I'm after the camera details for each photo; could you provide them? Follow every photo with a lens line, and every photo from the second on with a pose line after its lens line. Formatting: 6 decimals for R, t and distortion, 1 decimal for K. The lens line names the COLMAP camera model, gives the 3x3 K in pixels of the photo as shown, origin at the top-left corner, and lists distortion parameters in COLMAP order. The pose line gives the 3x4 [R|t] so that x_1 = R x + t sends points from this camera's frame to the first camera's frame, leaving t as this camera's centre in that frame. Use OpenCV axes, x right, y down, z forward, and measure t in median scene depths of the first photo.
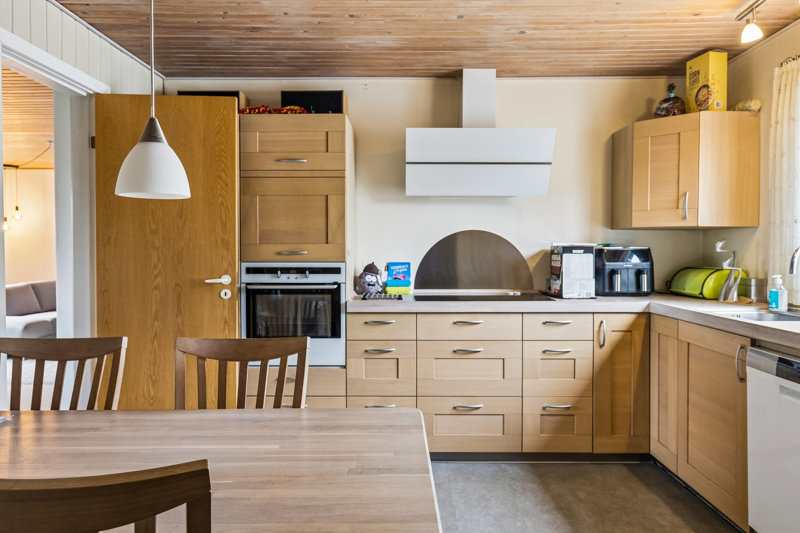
lens RADIAL K [[556.3, 0, 398.7], [0, 556.3, 263.7], [0, 0, 1]] dist [-0.004939, -0.004820]
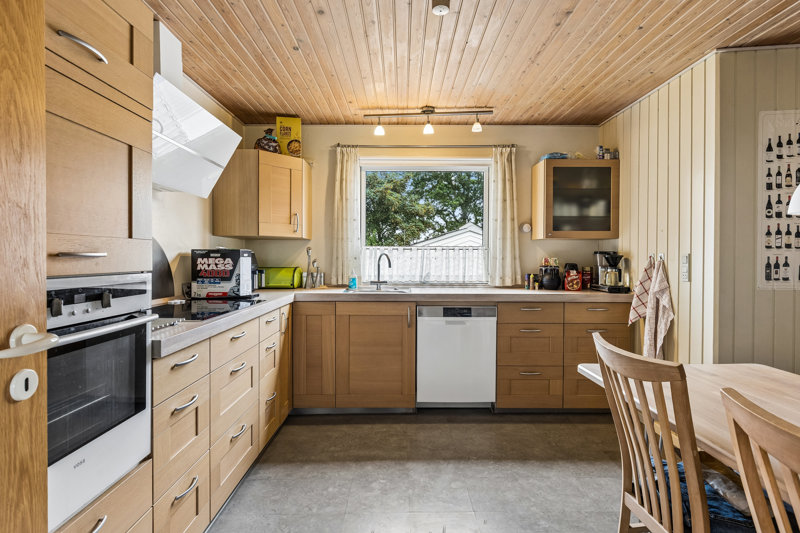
lens RADIAL K [[408.6, 0, 399.0], [0, 408.6, 261.0], [0, 0, 1]] dist [-0.001375, 0.000115]
pose [[-0.010273, -0.010288, 0.999894, -0.543974], [0.021657, 0.999710, 0.010508, -0.013227], [-0.999713, 0.021763, -0.010047, 0.787890]]
